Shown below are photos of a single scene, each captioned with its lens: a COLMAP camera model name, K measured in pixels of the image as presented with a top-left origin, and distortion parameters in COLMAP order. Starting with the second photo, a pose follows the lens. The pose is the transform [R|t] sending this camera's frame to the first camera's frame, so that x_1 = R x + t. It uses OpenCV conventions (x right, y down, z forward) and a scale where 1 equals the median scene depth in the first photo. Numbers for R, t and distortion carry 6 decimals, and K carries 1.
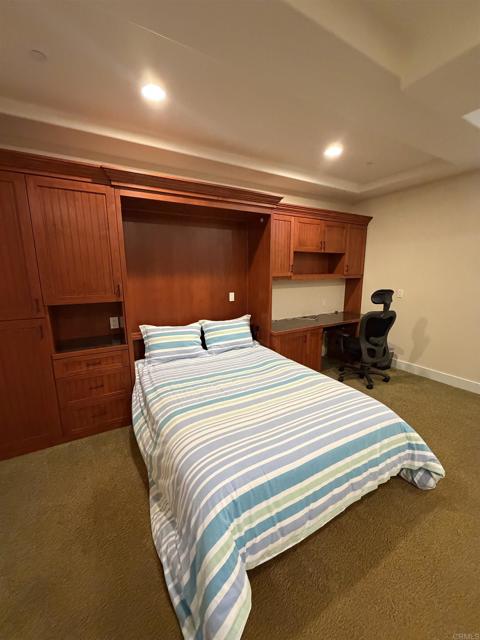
lens RADIAL K [[257.7, 0, 238.5], [0, 257.7, 319.3], [0, 0, 1]] dist [0.005080, 0.000469]
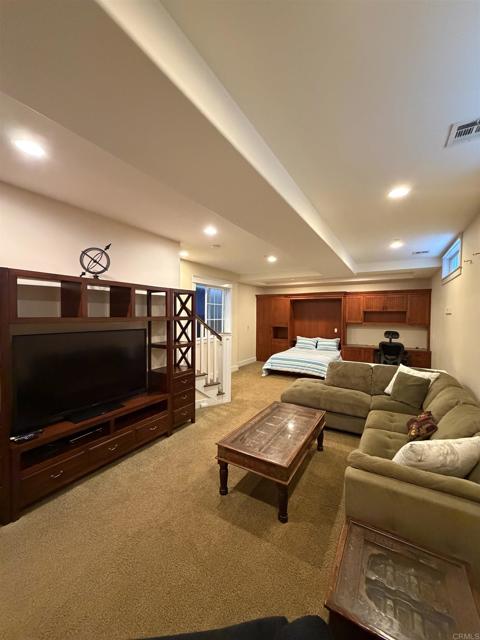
lens RADIAL K [[257.7, 0, 239.4], [0, 257.7, 320.2], [0, 0, 1]] dist [0.005080, 0.000469]
pose [[0.492806, 0.032710, -0.869524, 1.722023], [-0.176222, 0.982337, -0.062921, 0.133834], [0.852108, 0.184238, 0.489865, -0.996426]]
